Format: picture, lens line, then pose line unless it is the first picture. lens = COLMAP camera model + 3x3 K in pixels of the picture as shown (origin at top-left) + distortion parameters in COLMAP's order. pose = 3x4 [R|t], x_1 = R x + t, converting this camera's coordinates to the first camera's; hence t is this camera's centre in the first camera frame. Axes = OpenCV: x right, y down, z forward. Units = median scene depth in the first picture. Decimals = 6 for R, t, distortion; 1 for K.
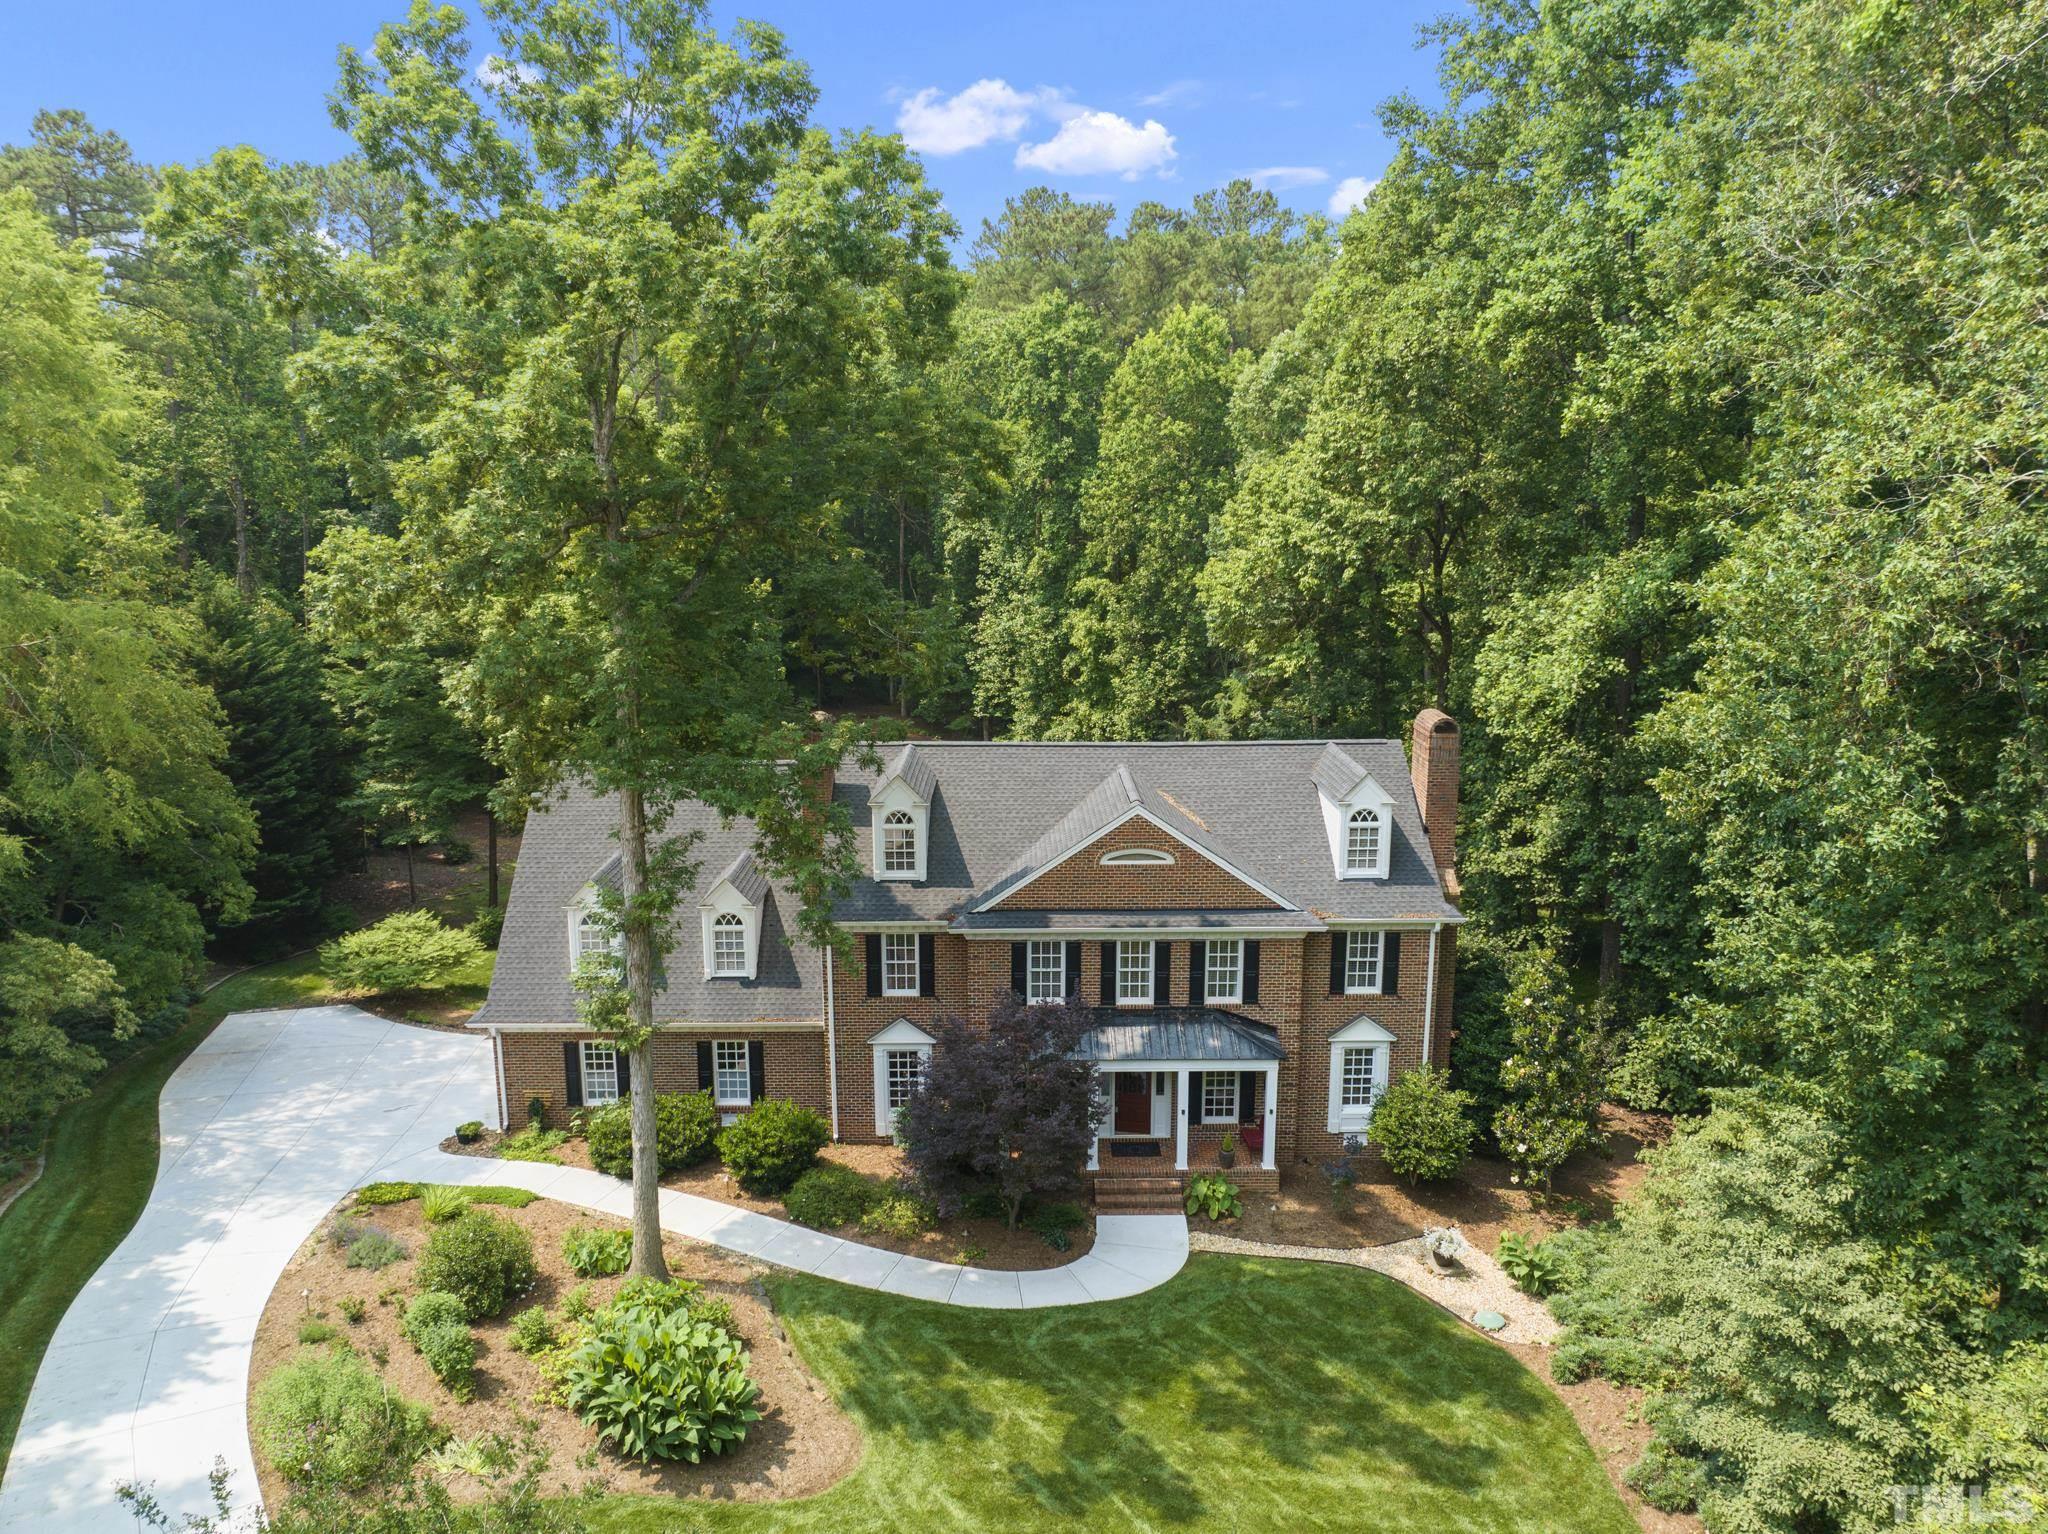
lens RADIAL K [[1437.6, 0, 1032.2], [0, 1437.6, 763.1], [0, 0, 1]] dist [-0.055827, 0.022718]
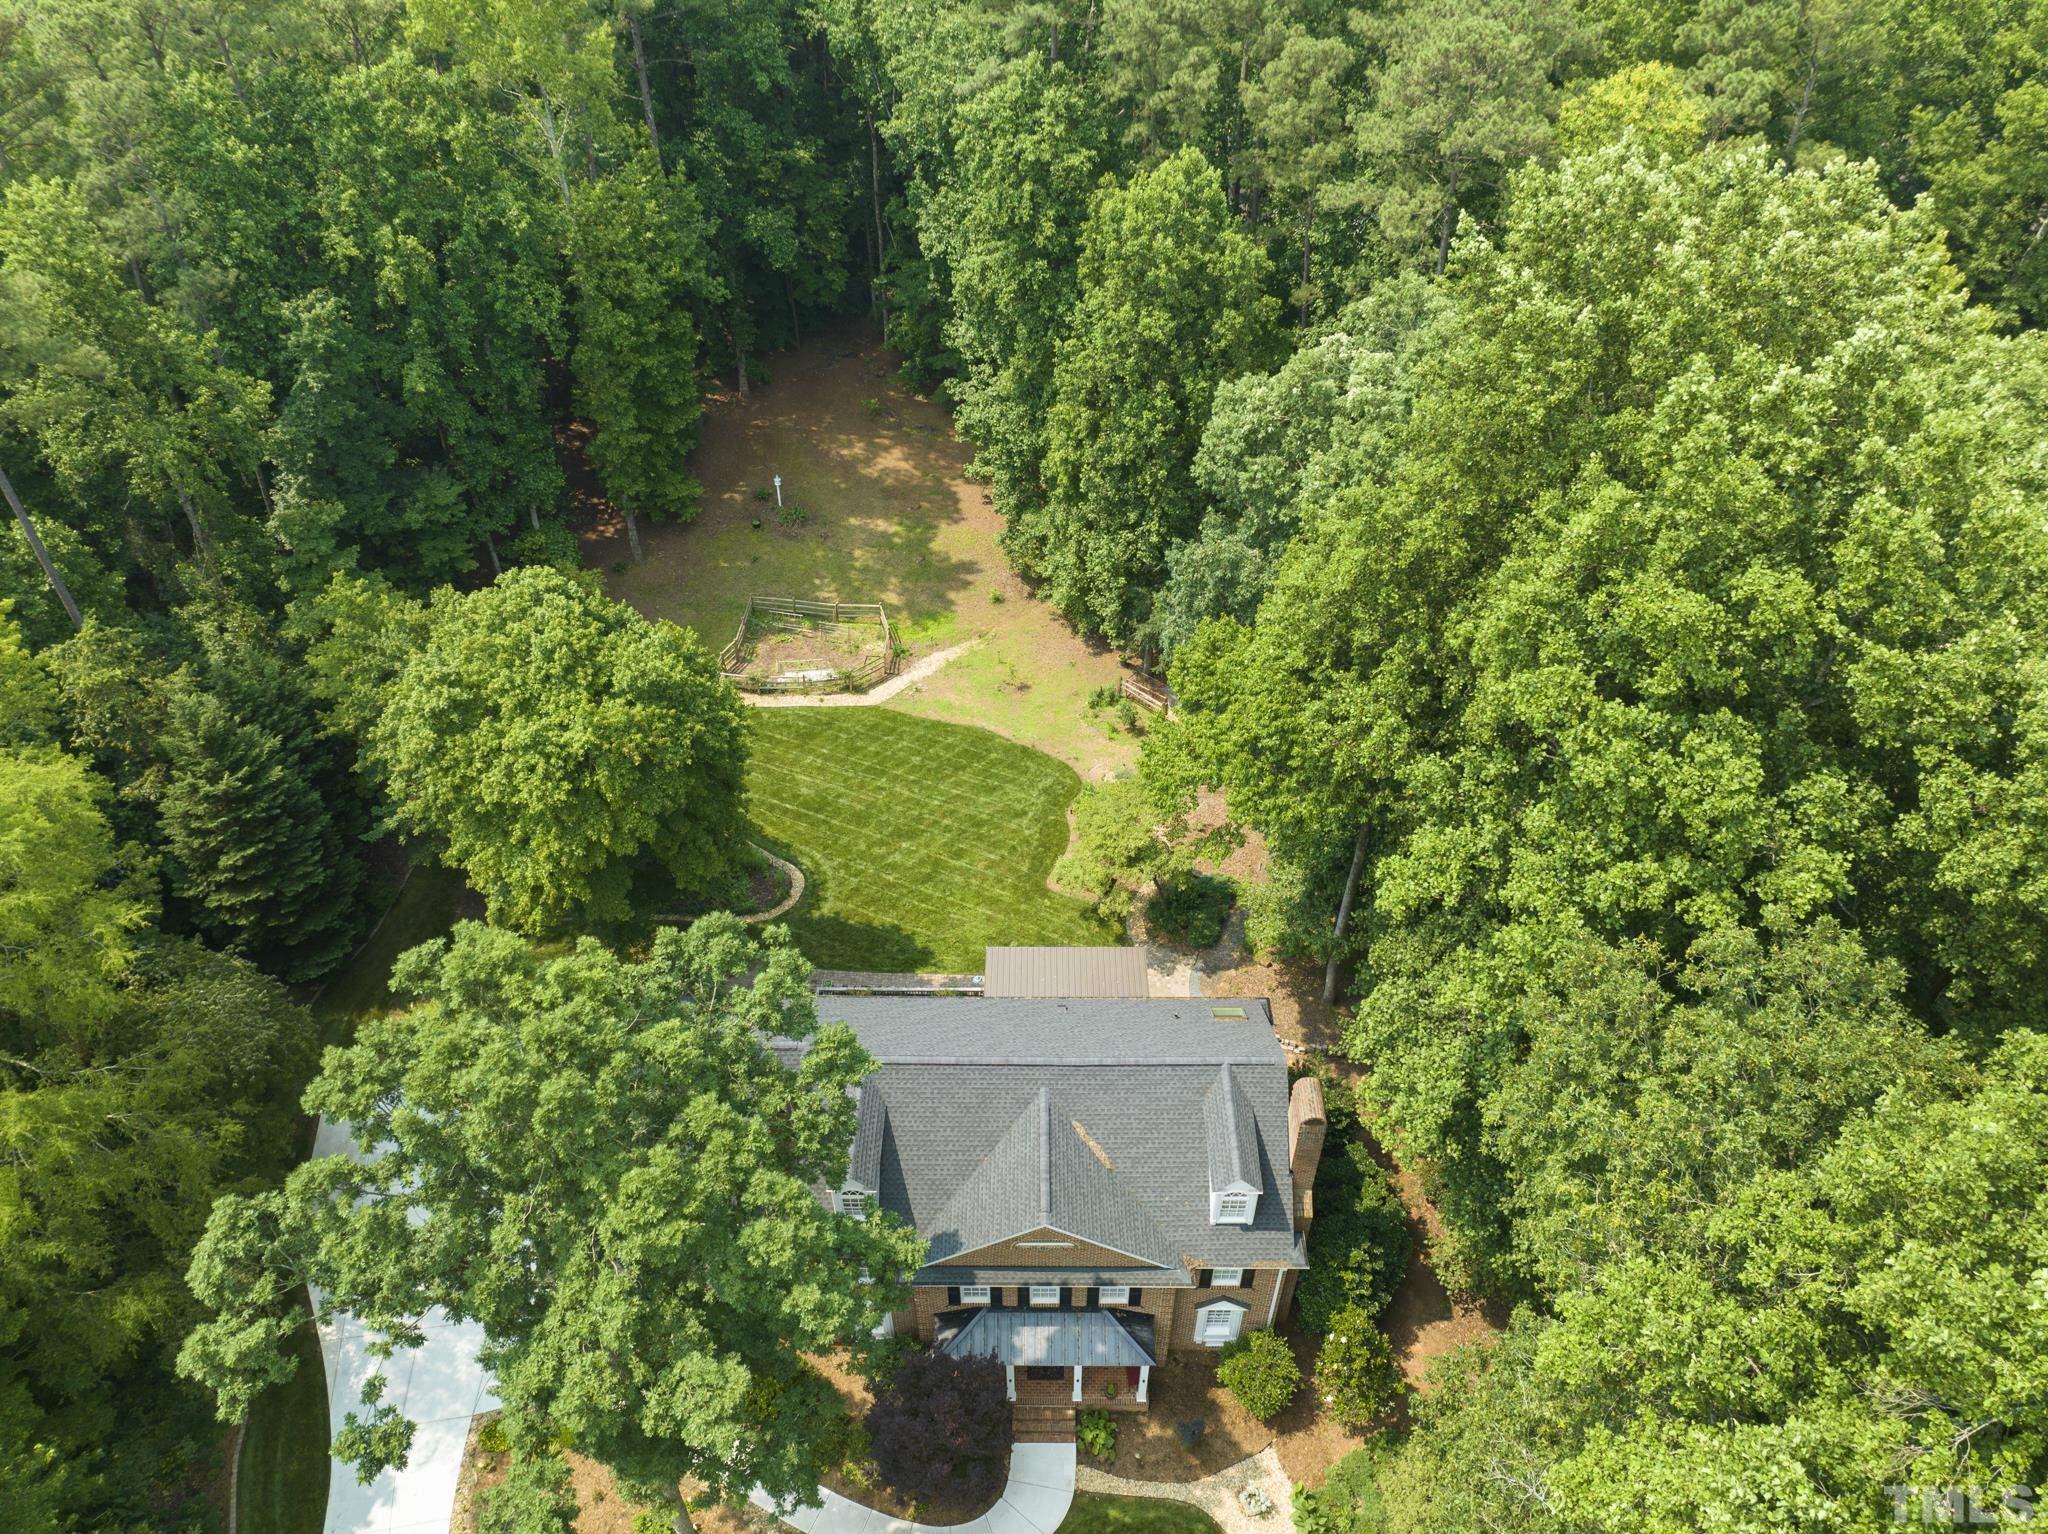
lens RADIAL K [[1437.6, 0, 1032.2], [0, 1437.6, 763.1], [0, 0, 1]] dist [-0.055827, 0.022718]
pose [[0.999858, 0.008958, -0.014292, 0.076122], [-0.000369, 0.858752, 0.512391, -0.925023], [0.016863, -0.512313, 0.858633, 0.150267]]
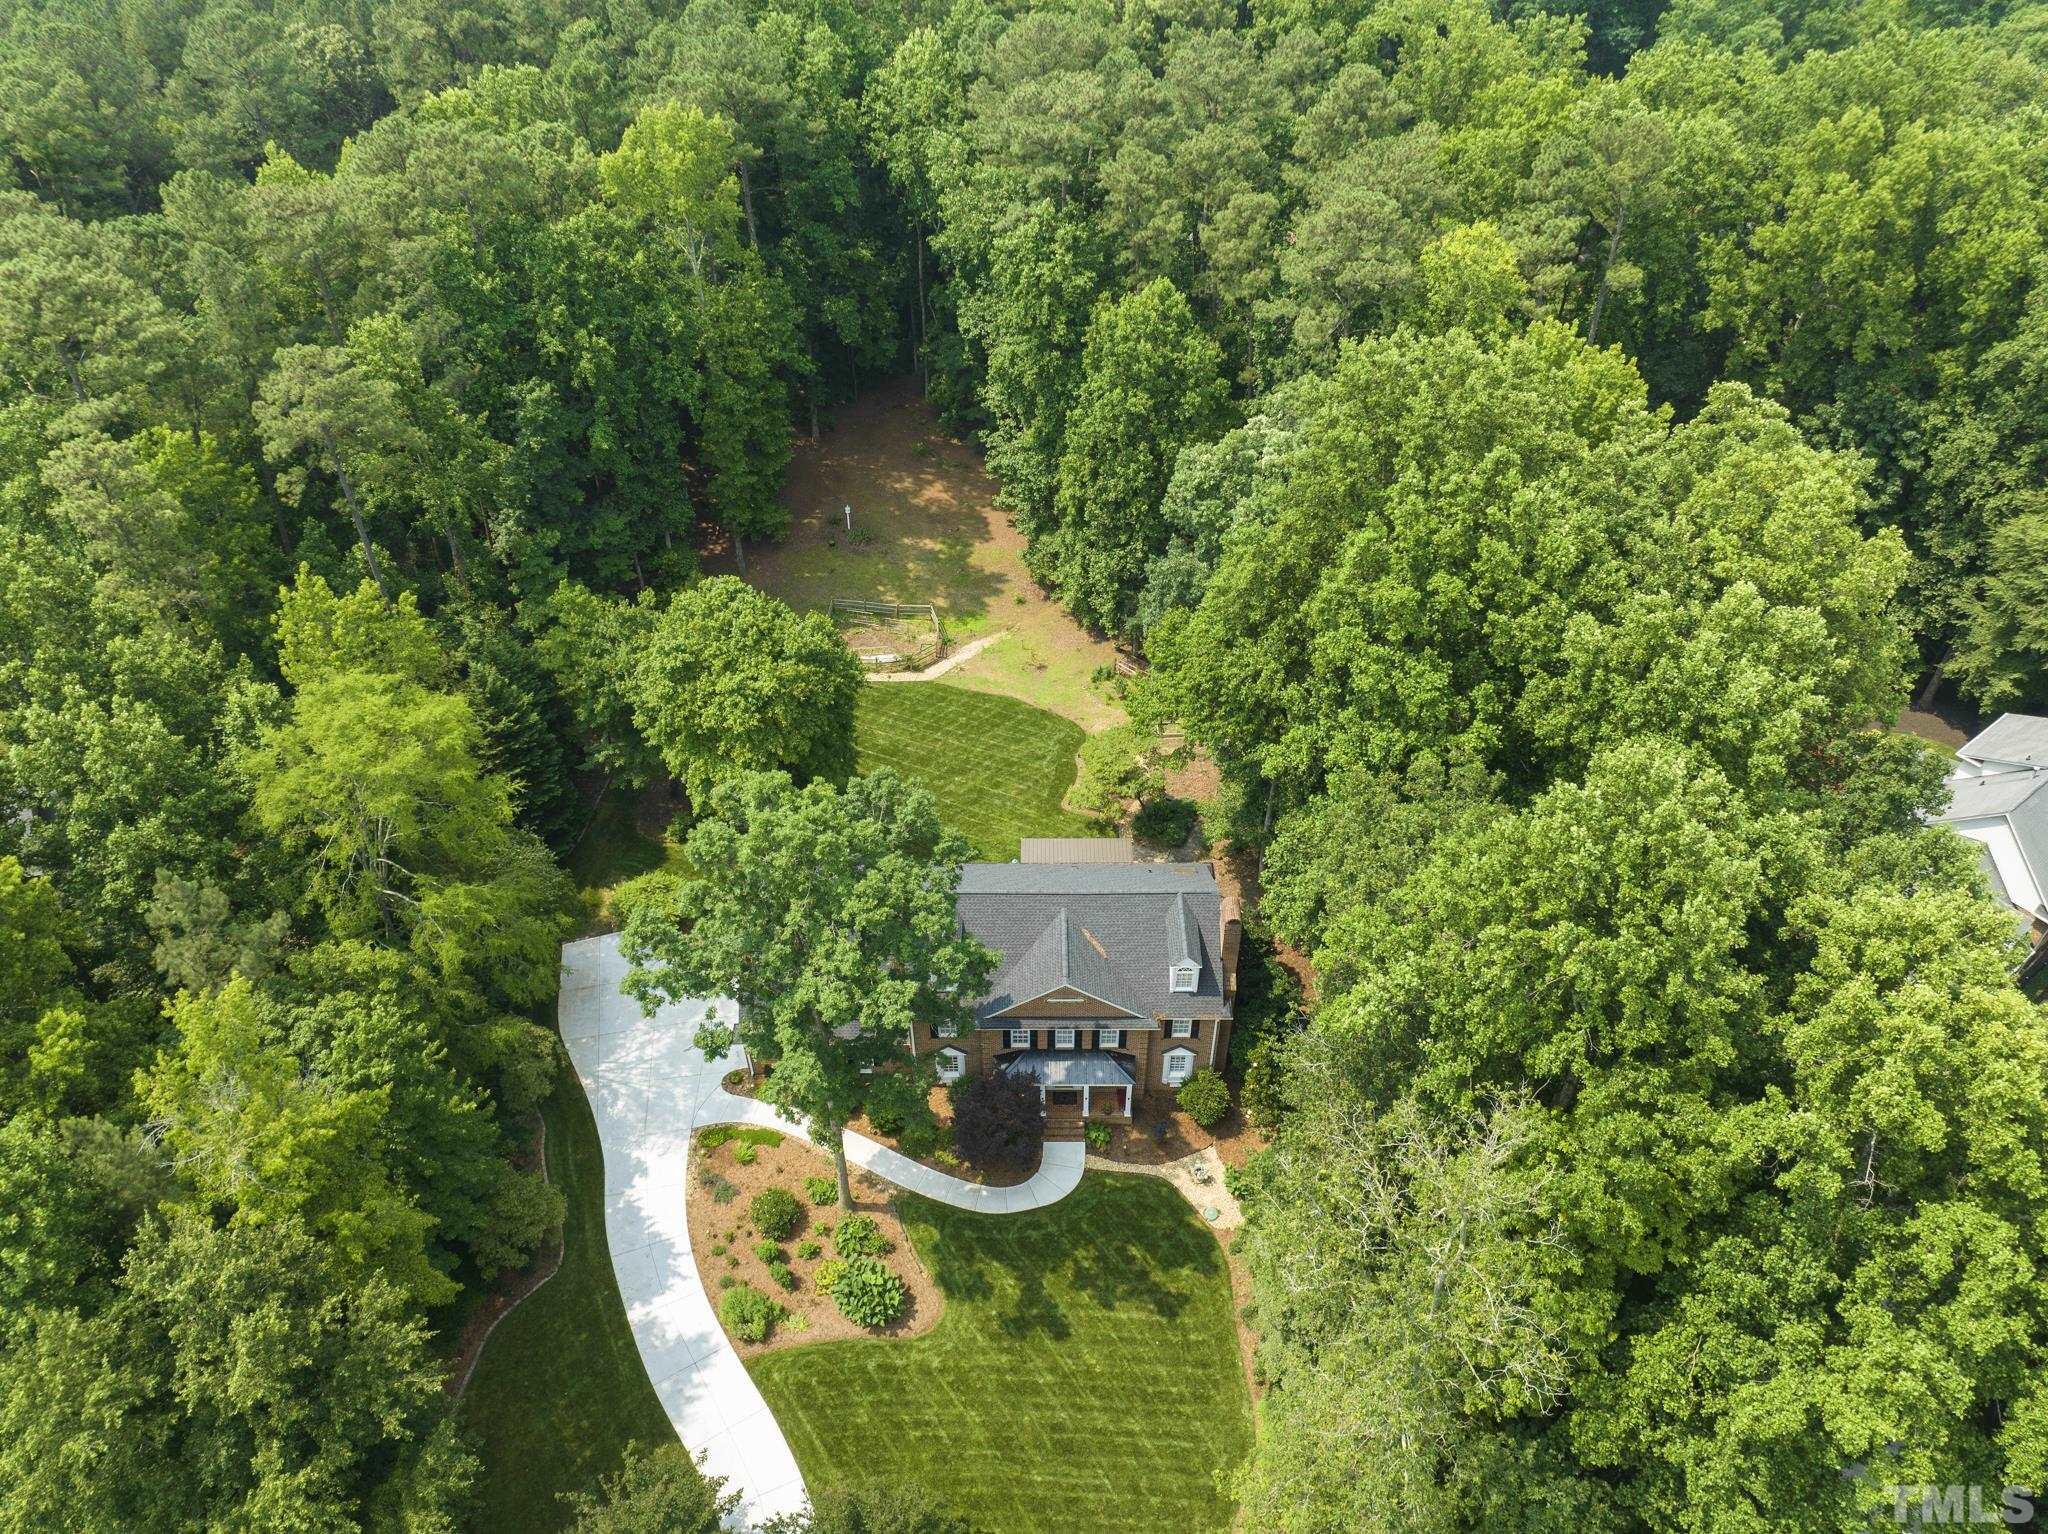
lens RADIAL K [[1437.6, 0, 1032.2], [0, 1437.6, 763.1], [0, 0, 1]] dist [-0.055827, 0.022718]
pose [[0.999860, 0.005582, -0.015797, 0.056922], [0.003184, 0.862376, 0.506258, -1.215626], [0.016449, -0.506237, 0.862238, -0.540872]]
